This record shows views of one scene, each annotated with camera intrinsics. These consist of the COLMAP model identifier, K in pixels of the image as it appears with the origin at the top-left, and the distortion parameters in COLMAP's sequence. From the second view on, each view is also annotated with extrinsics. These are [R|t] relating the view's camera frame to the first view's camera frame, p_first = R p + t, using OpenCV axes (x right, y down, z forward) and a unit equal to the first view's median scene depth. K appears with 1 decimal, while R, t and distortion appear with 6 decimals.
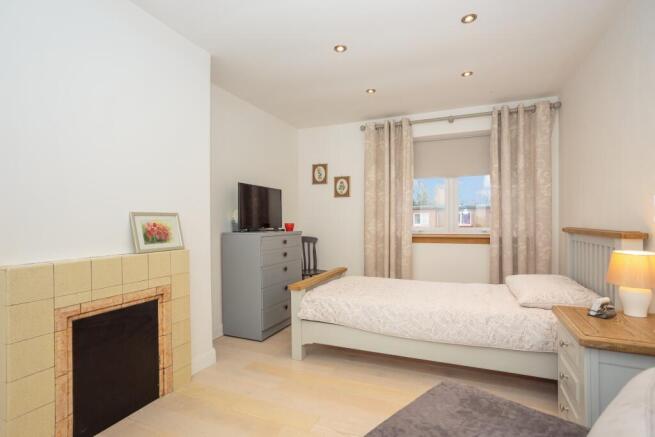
lens RADIAL K [[317.7, 0, 320.6], [0, 317.7, 221.2], [0, 0, 1]] dist [-0.035268, 0.021387]
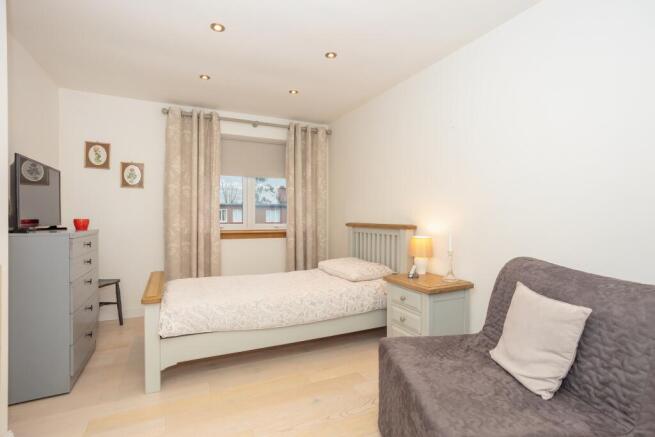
lens RADIAL K [[317.7, 0, 320.8], [0, 317.7, 215.8], [0, 0, 1]] dist [-0.035268, 0.021387]
pose [[0.666408, 0.011391, 0.745500, -0.266534], [-0.006690, 0.999934, -0.009298, 0.001990], [-0.745557, 0.001209, 0.666440, 0.113244]]
